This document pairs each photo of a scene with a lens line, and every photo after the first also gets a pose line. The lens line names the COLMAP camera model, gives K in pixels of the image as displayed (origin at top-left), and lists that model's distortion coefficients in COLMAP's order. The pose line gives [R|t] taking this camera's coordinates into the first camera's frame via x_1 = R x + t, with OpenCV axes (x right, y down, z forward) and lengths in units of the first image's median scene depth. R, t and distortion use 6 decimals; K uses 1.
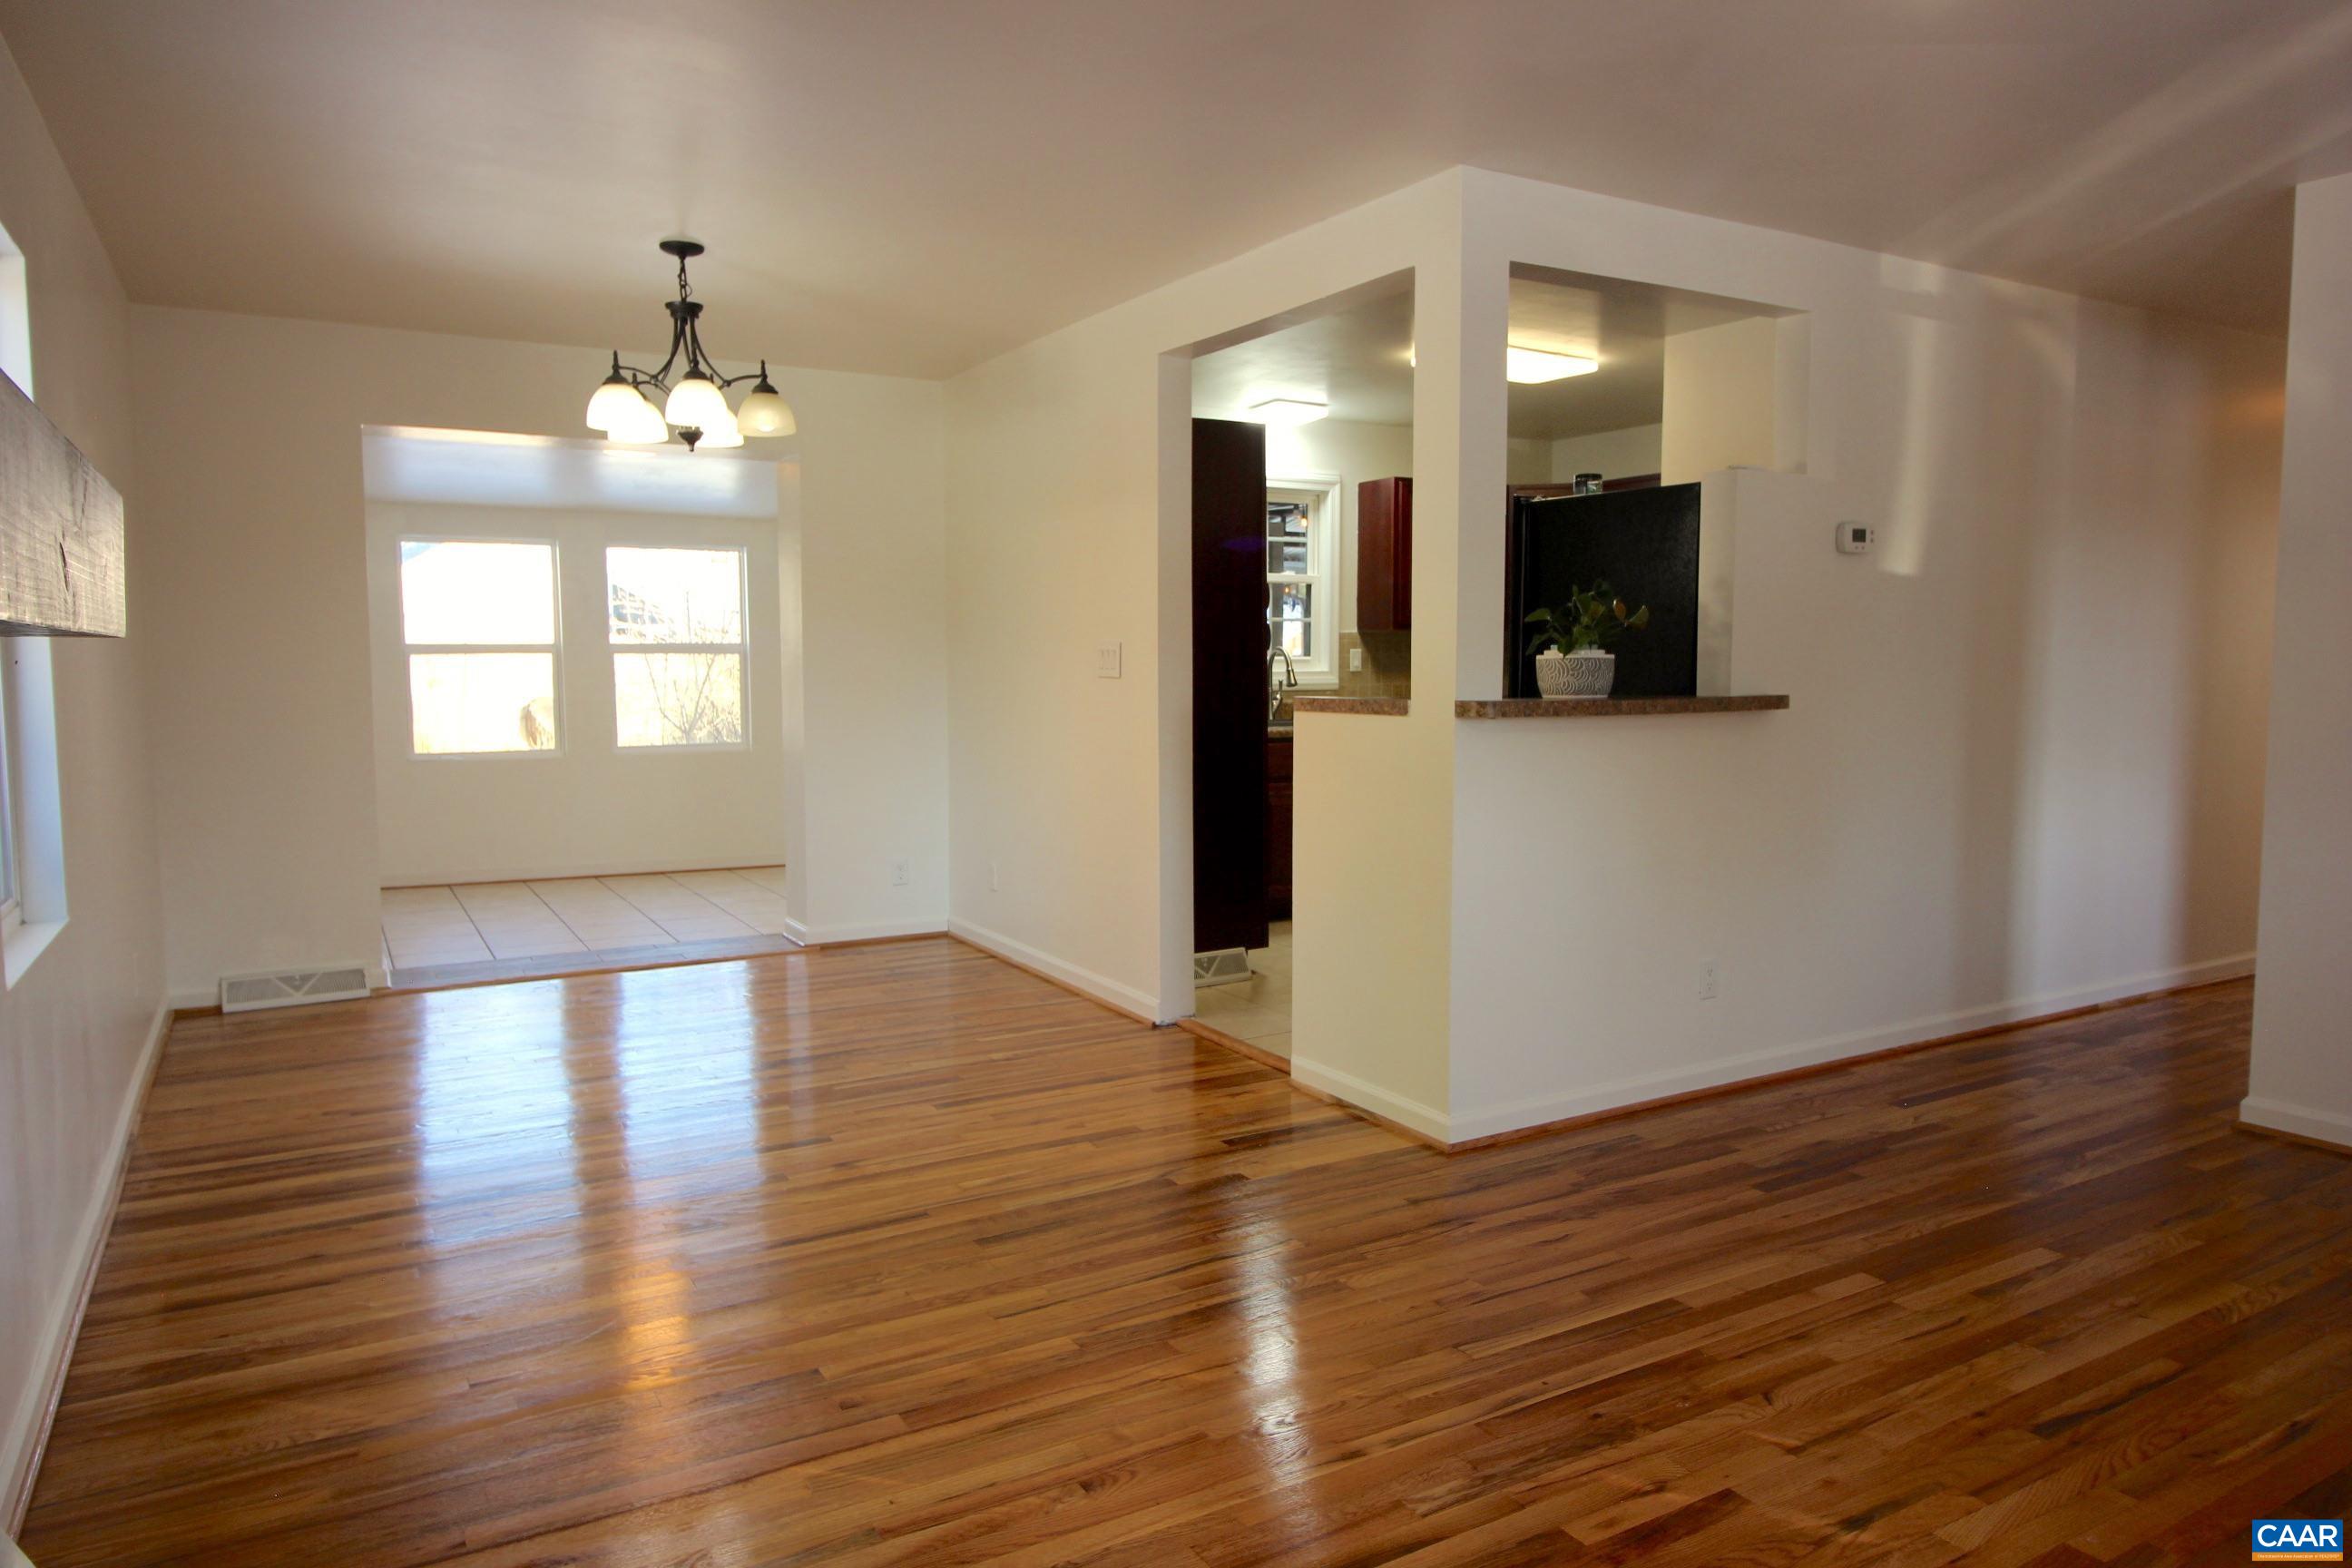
lens RADIAL K [[1513.9, 0, 1178.7], [0, 1513.9, 772.8], [0, 0, 1]] dist [0.002561, -0.001831]
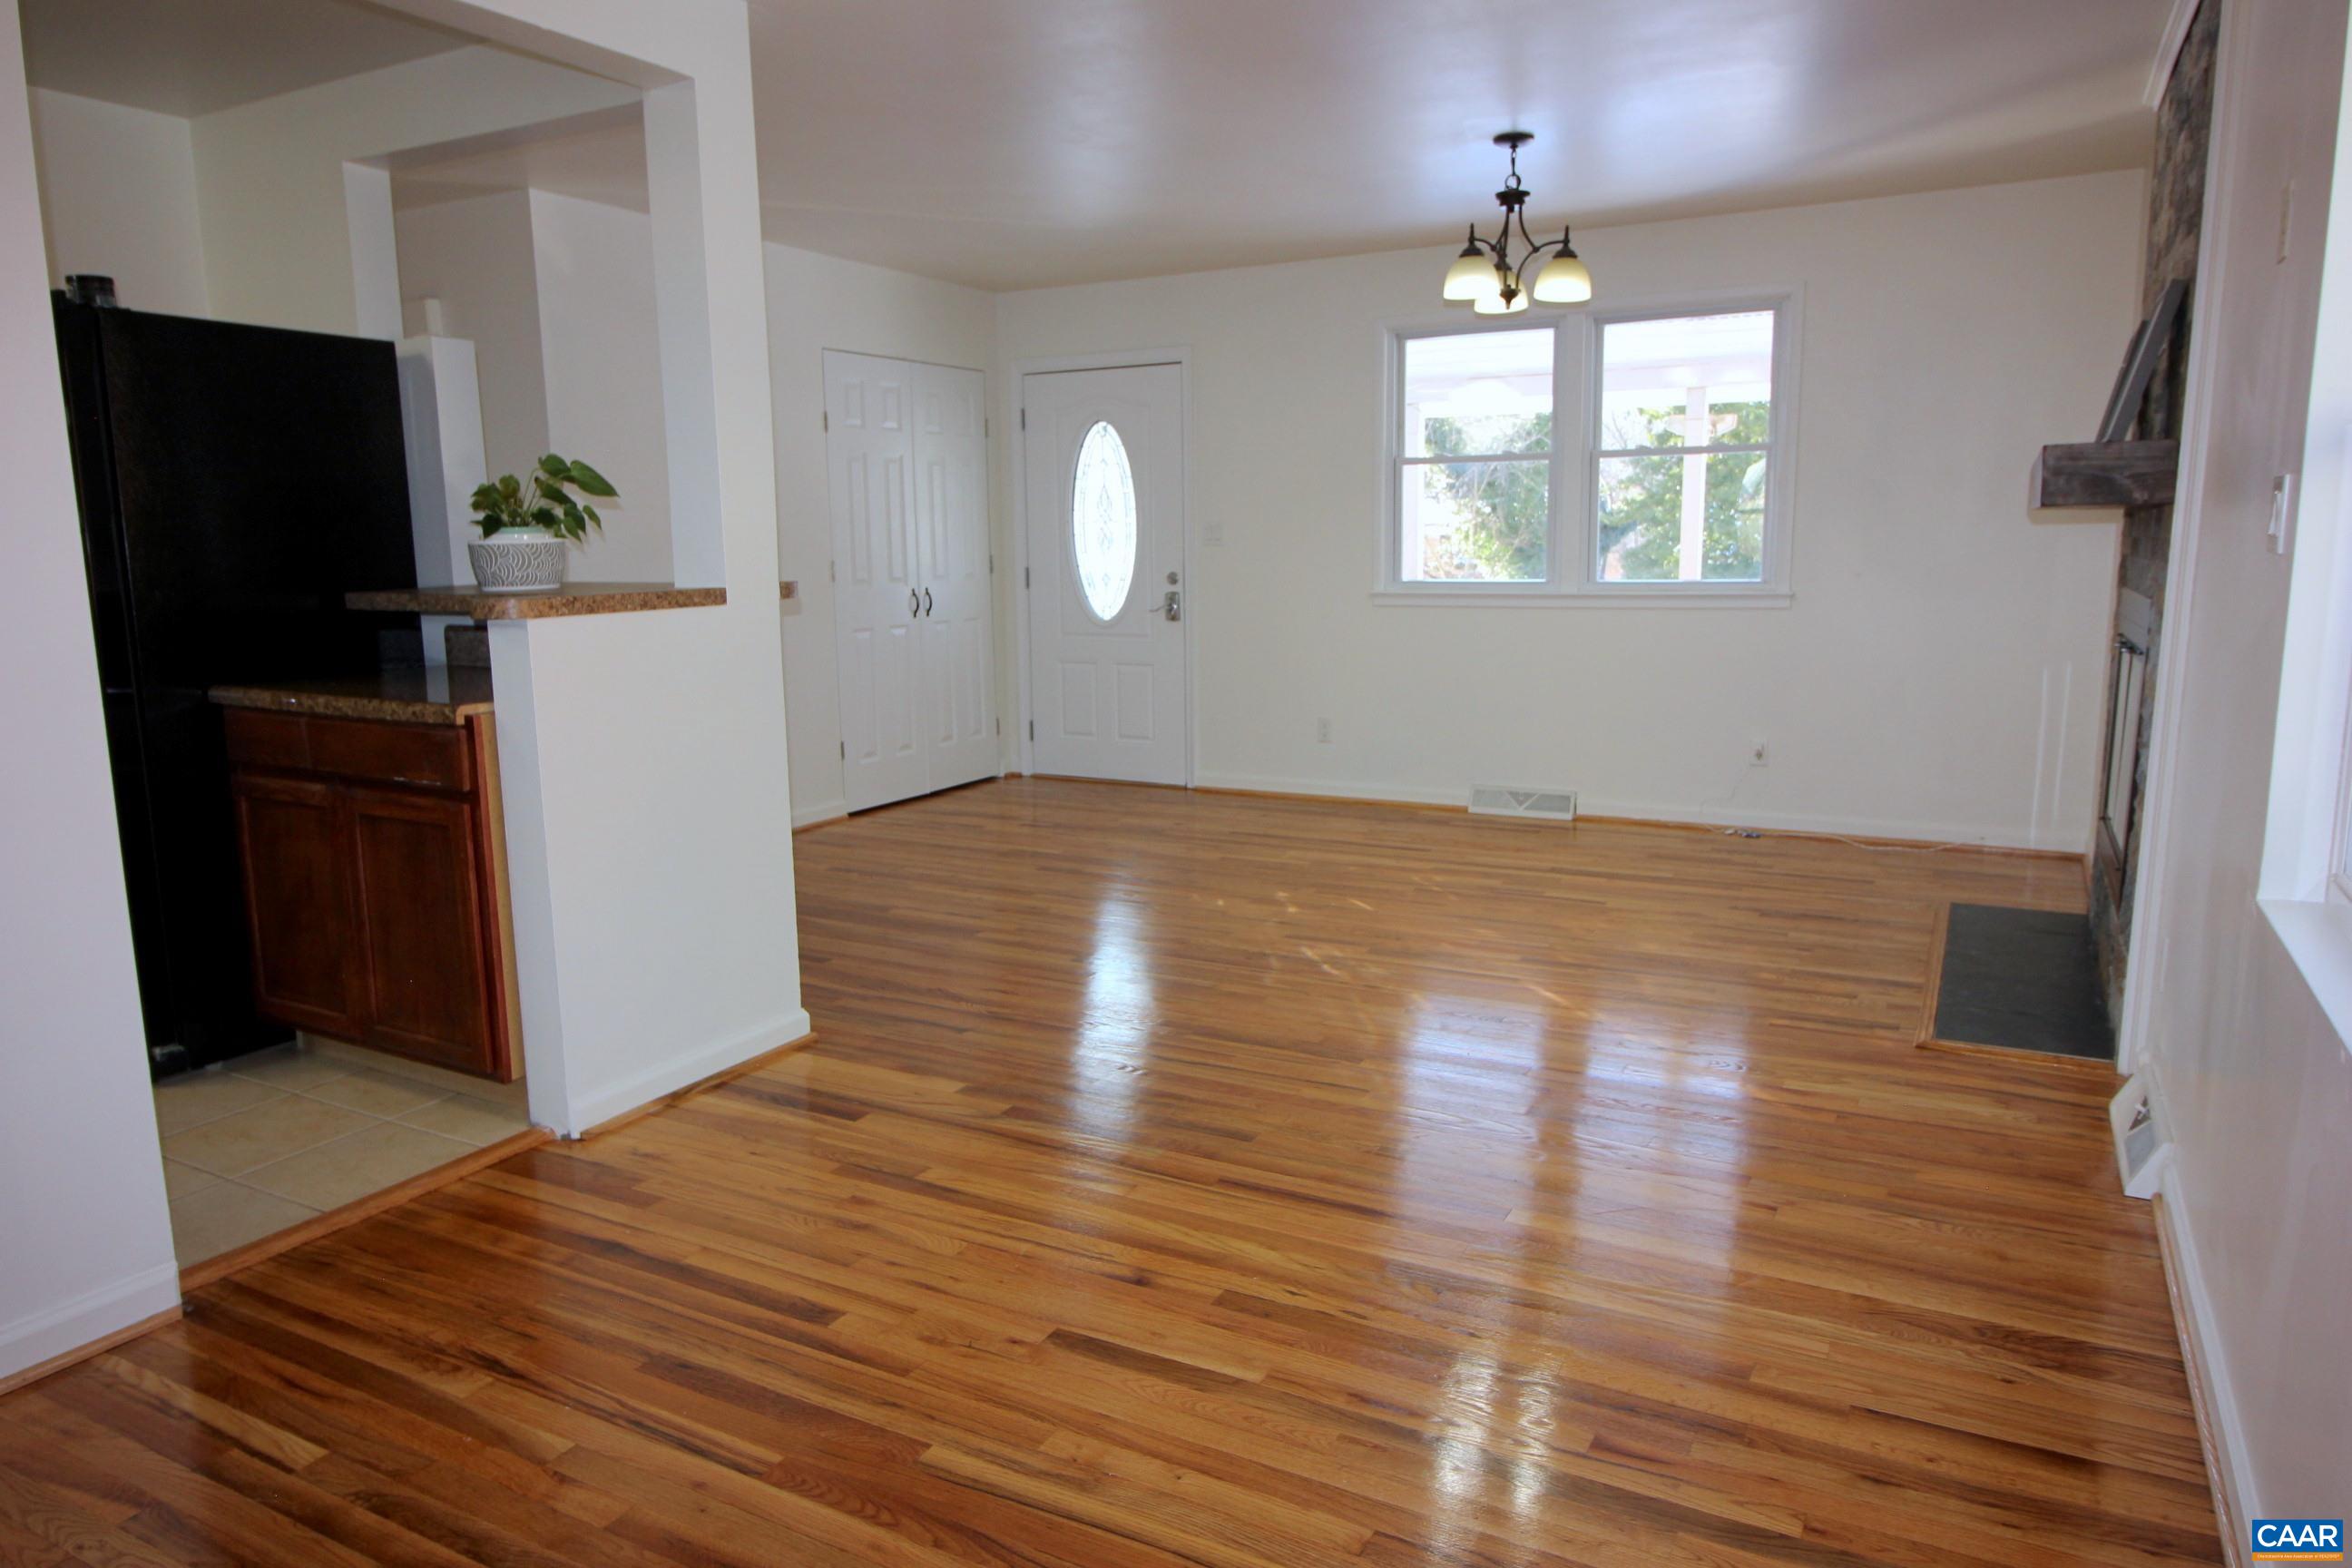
lens RADIAL K [[1513.9, 0, 1178.7], [0, 1513.9, 772.8], [0, 0, 1]] dist [0.002561, -0.001831]
pose [[-0.518427, -0.124218, 0.846052, -0.838567], [0.082393, 0.977533, 0.194010, -0.102360], [-0.851143, 0.170289, -0.496545, 1.382584]]
